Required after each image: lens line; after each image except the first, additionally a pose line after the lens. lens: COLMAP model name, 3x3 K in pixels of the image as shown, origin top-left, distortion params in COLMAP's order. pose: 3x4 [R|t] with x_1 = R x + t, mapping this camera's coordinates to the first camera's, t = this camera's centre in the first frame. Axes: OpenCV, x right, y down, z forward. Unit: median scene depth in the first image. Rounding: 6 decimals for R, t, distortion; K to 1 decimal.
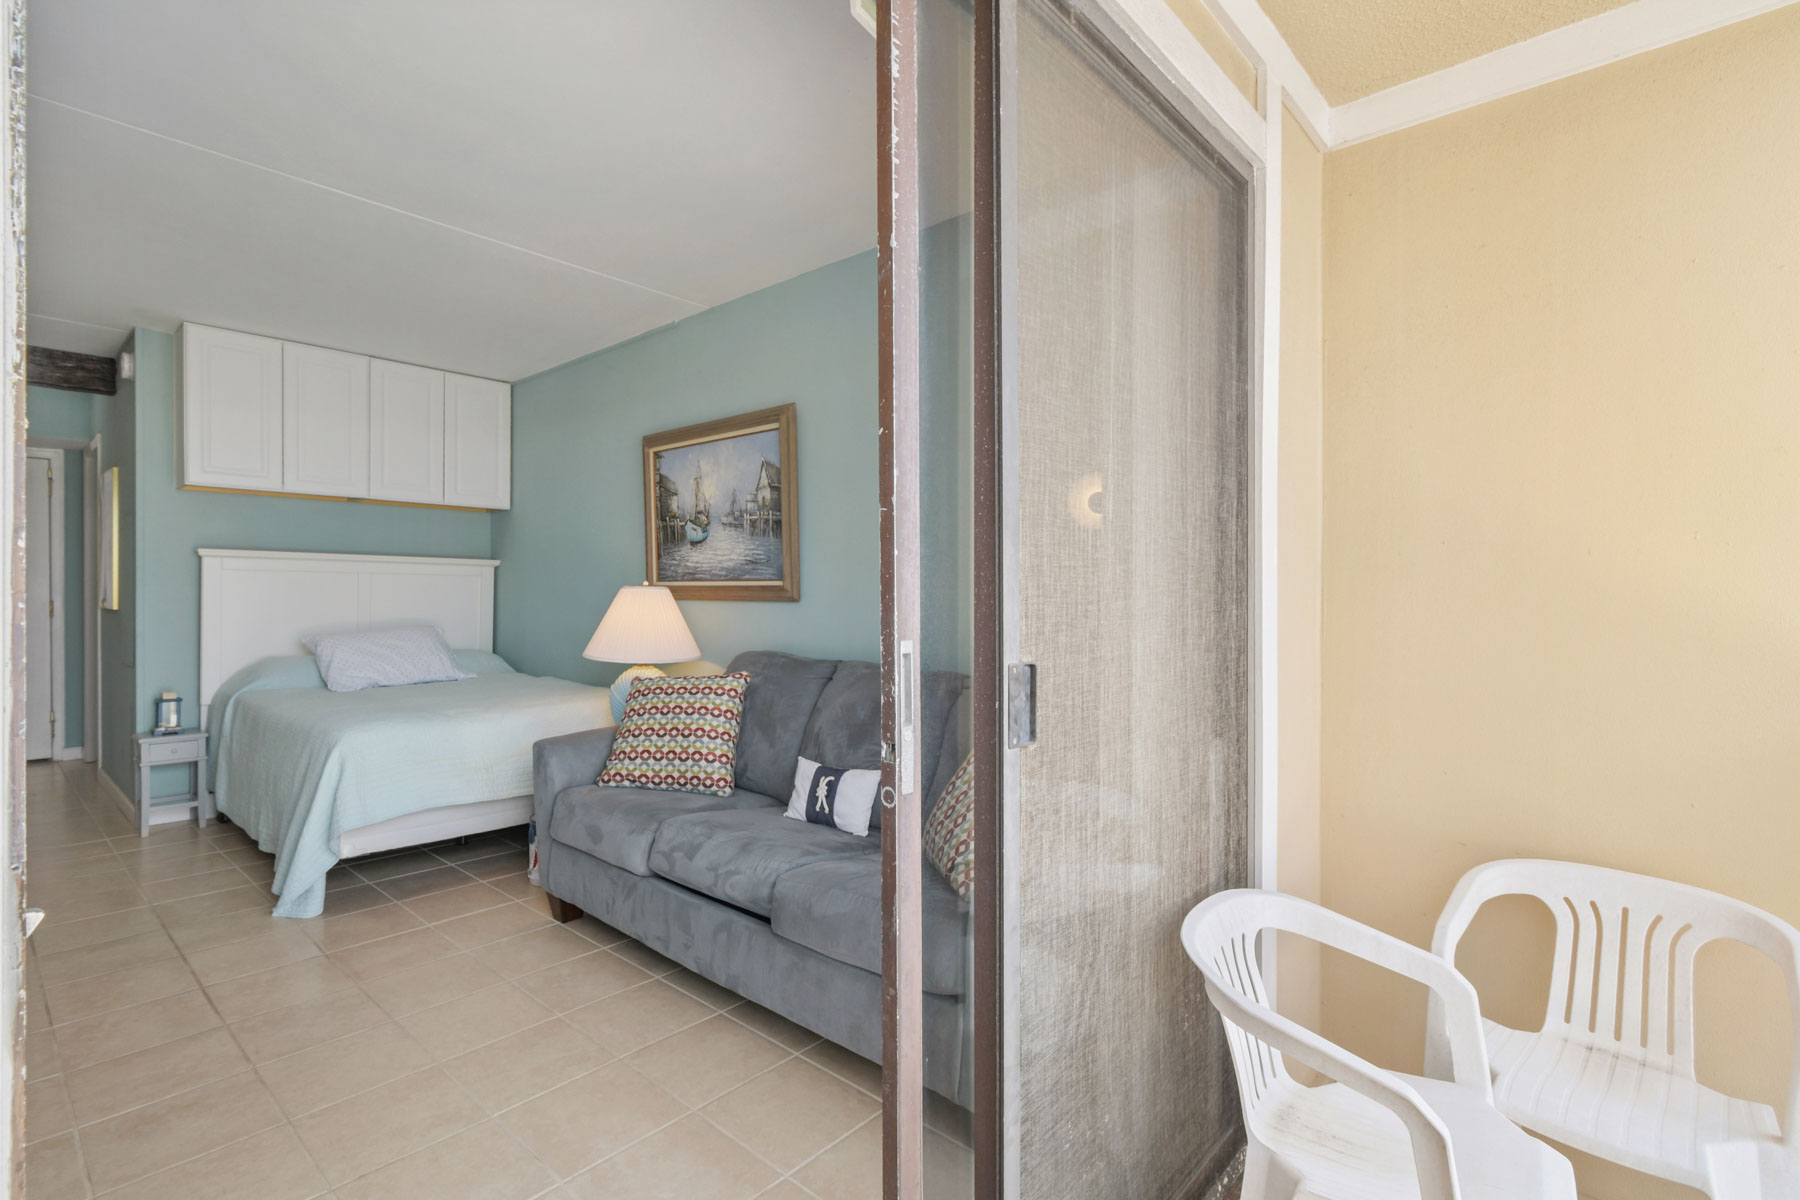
lens RADIAL K [[842.7, 0, 876.4], [0, 842.7, 600.8], [0, 0, 1]] dist [0.001038, 0.000154]
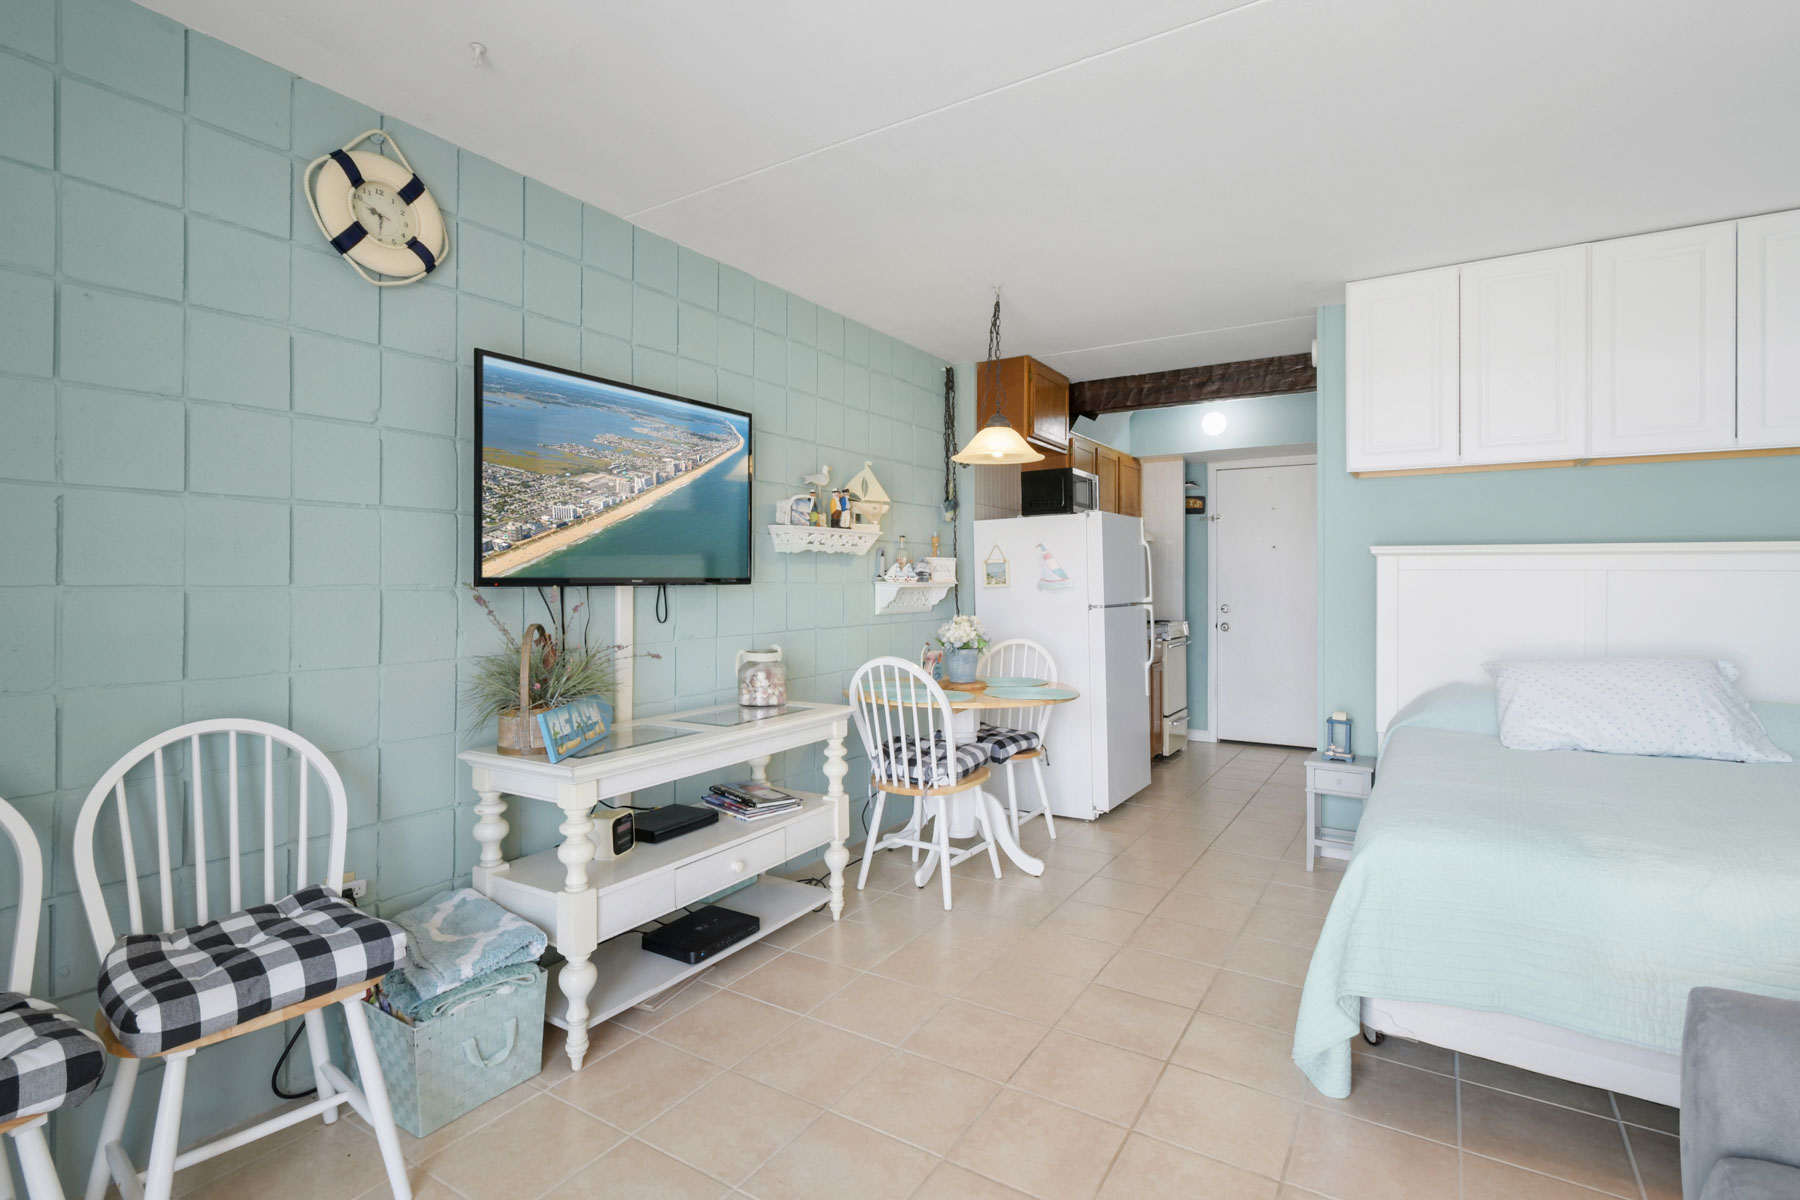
lens RADIAL K [[852.0, 0, 891.1], [0, 852.0, 577.9], [0, 0, 1]] dist [-0.002210, -0.000466]
pose [[0.165404, -0.003490, -0.986220, -0.045419], [-0.006420, 0.999969, -0.004616, -0.026349], [0.986205, 0.007095, 0.165376, 0.431710]]
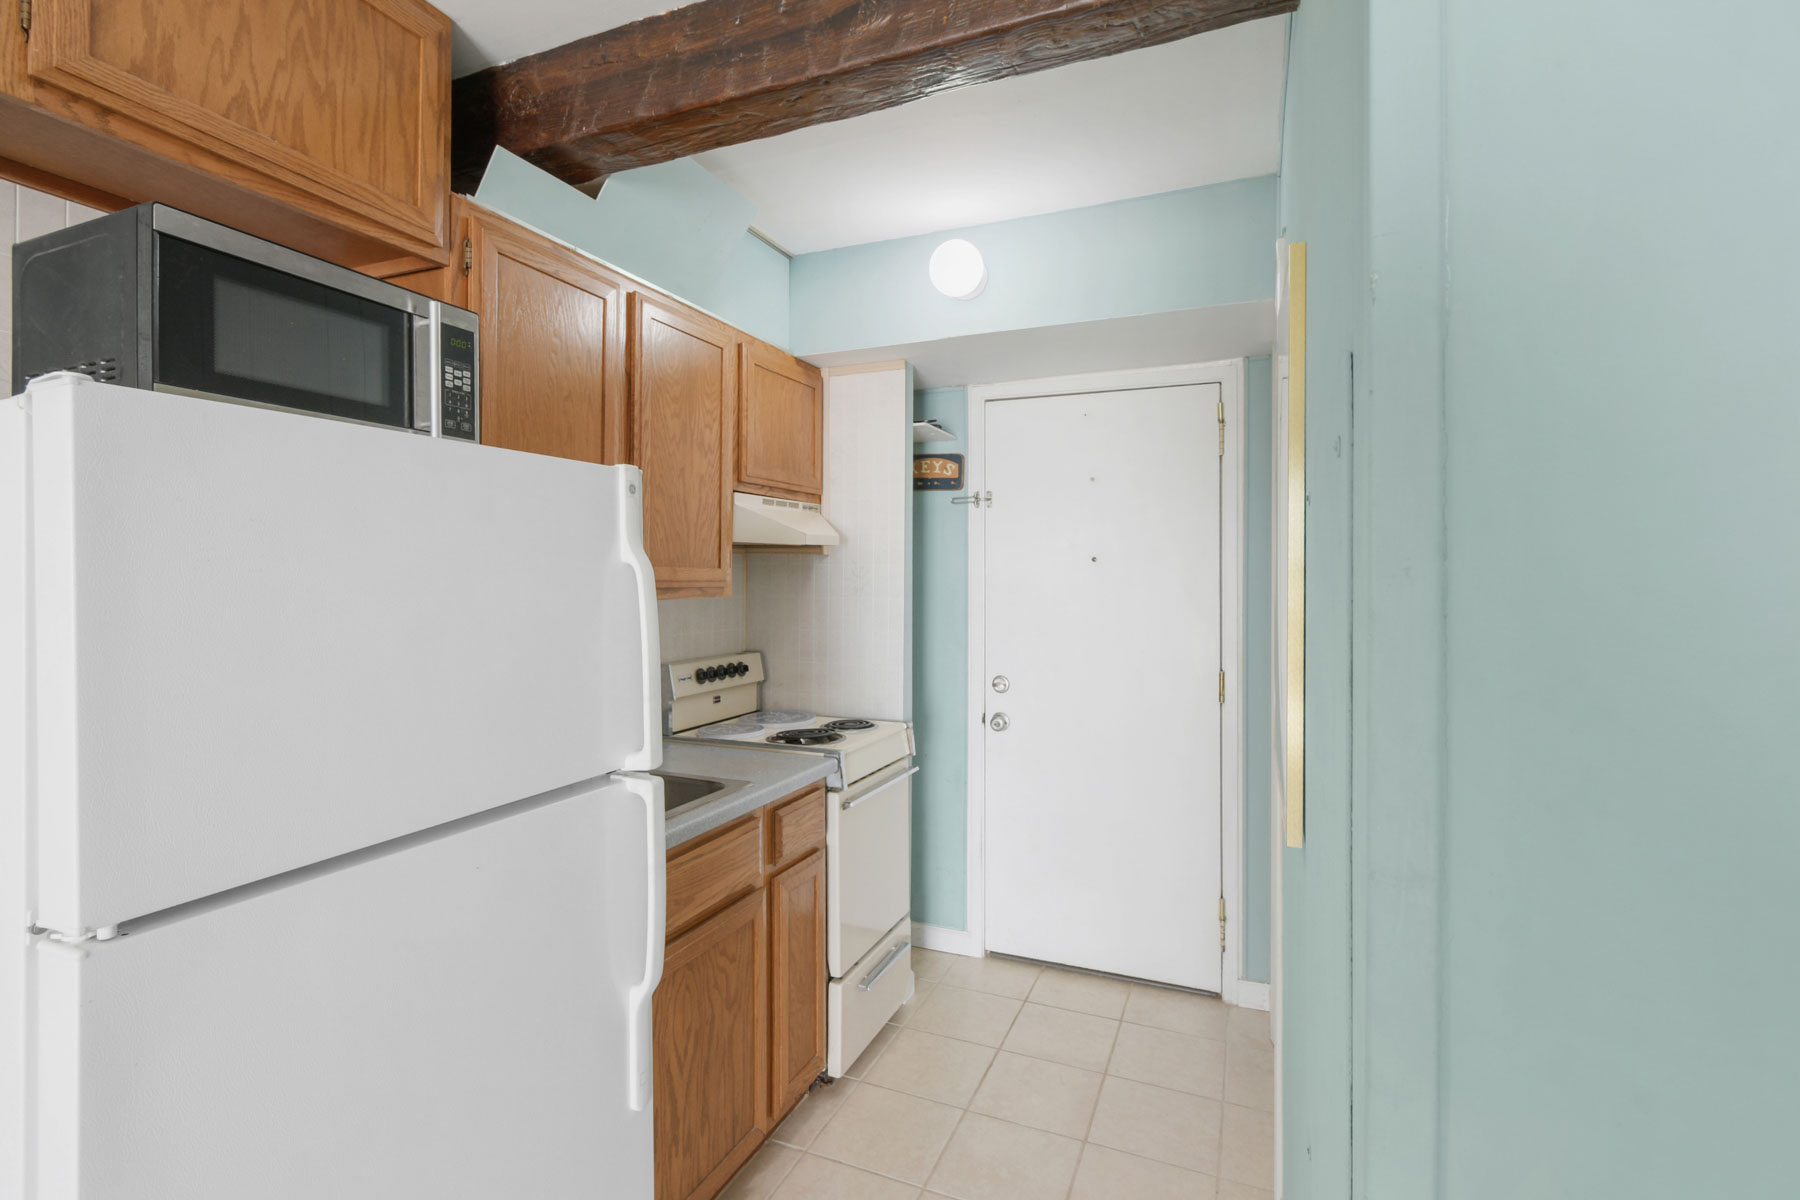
lens RADIAL K [[850.3, 0, 897.9], [0, 850.3, 579.6], [0, 0, 1]] dist [0.003245, 0.000081]
pose [[0.333837, 0.000826, -0.942630, -0.889772], [-0.006340, 0.999979, -0.001369, -0.078690], [0.942609, 0.006433, 0.333836, 1.017918]]
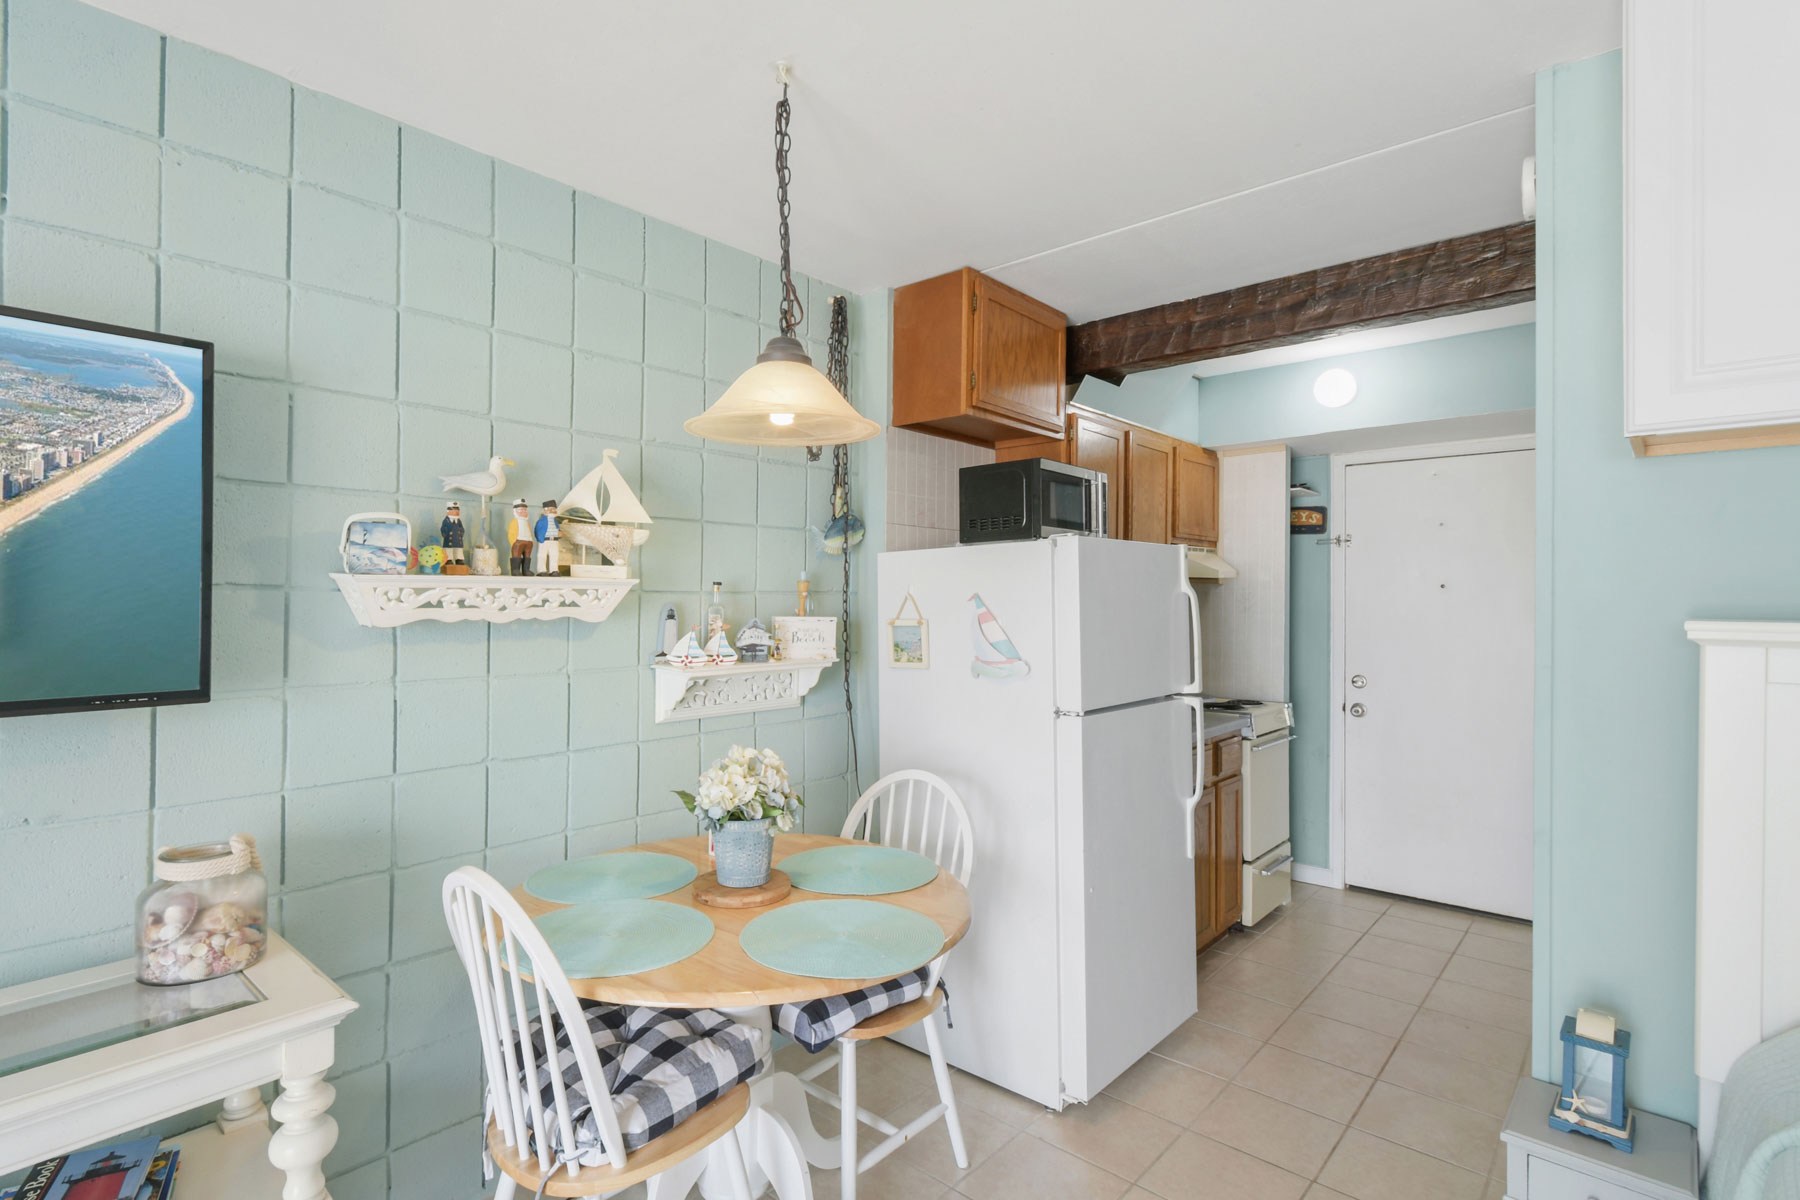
lens RADIAL K [[875.4, 0, 861.1], [0, 875.4, 599.1], [0, 0, 1]] dist [0.002680, 0.000219]
pose [[-0.006375, -0.001975, -0.999978, -0.501449], [-0.010391, 0.999944, -0.001909, -0.075262], [0.999926, 0.010379, -0.006395, 0.751236]]
